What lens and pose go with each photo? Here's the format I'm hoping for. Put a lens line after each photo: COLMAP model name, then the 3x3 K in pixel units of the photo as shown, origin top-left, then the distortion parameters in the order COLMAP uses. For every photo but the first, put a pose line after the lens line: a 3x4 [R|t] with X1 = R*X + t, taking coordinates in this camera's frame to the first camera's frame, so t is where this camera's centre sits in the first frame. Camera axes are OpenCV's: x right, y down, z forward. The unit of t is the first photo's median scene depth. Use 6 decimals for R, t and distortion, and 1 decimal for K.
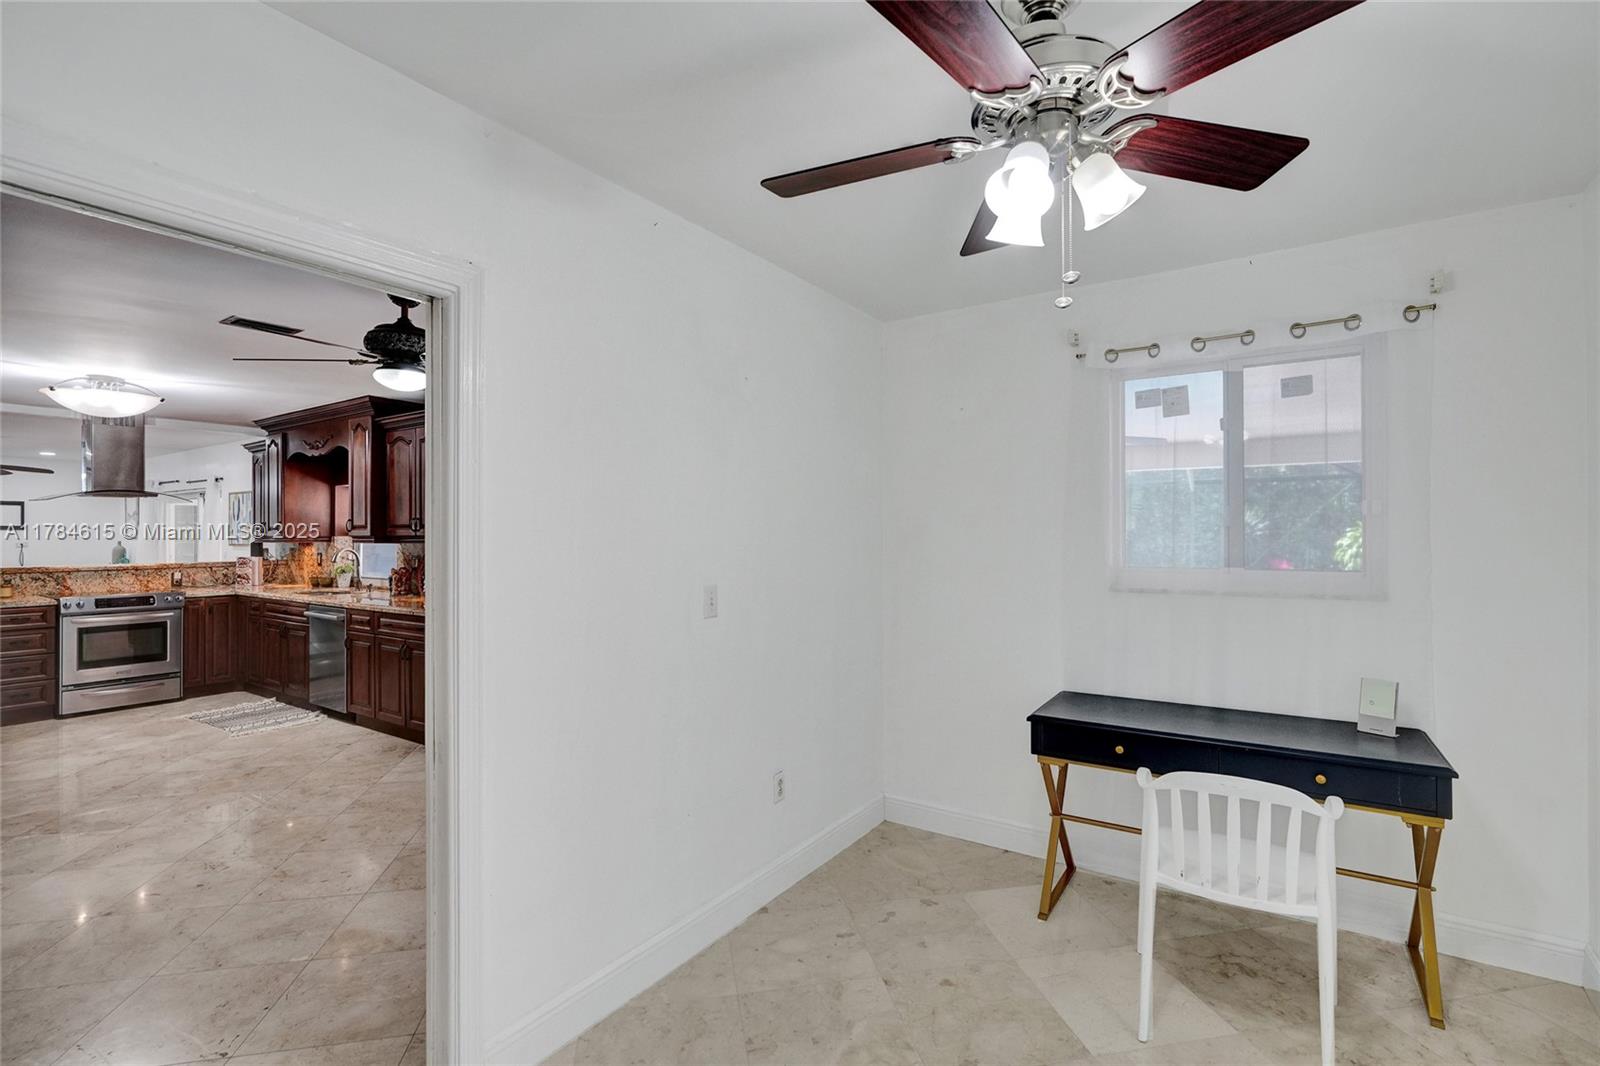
lens RADIAL K [[726.3, 0, 810.1], [0, 726.3, 528.2], [0, 0, 1]] dist [-0.009395, 0.002104]
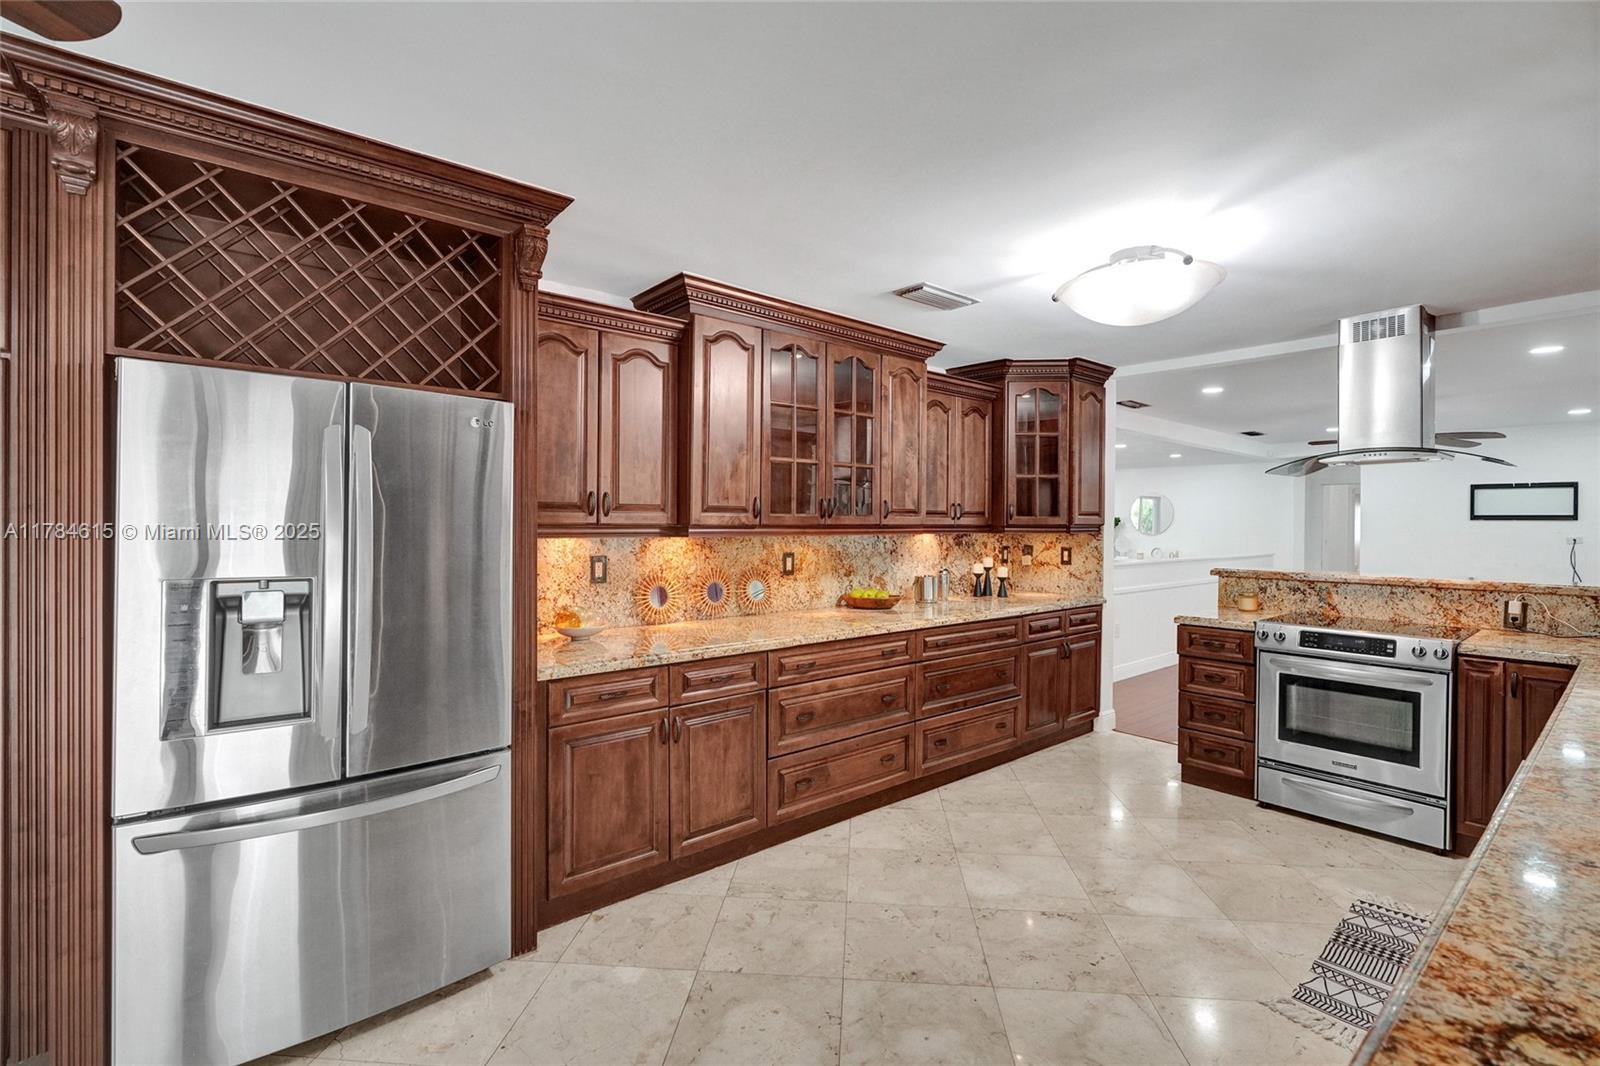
lens RADIAL K [[726.3, 0, 807.7], [0, 726.3, 527.8], [0, 0, 1]] dist [-0.009395, 0.002104]
pose [[-0.275543, 0.007758, -0.961258, -0.278161], [0.001088, 0.999969, 0.007758, 0.005203], [0.961288, 0.001092, -0.275543, 0.742412]]
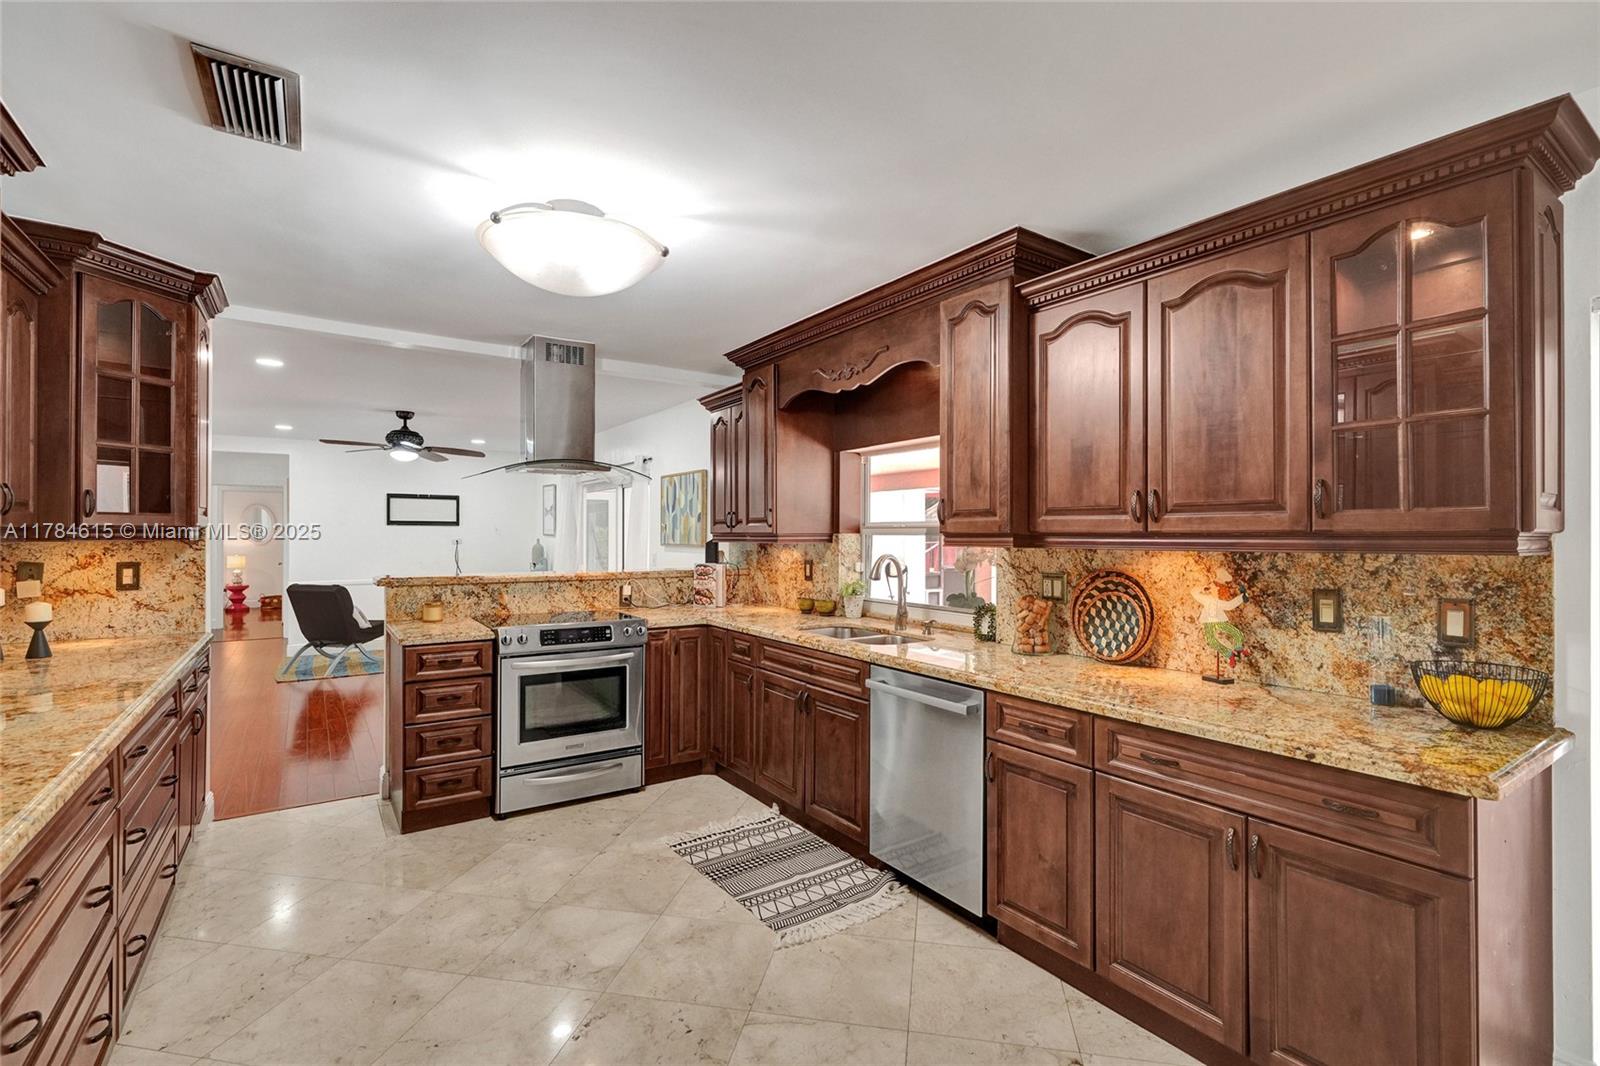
lens RADIAL K [[726.3, 0, 805.8], [0, 726.3, 533.2], [0, 0, 1]] dist [-0.009395, 0.002104]
pose [[0.926864, 0.005080, -0.375364, -0.523153], [-0.003469, 0.999982, 0.004969, 0.009010], [0.375382, -0.003304, 0.926864, 0.485094]]
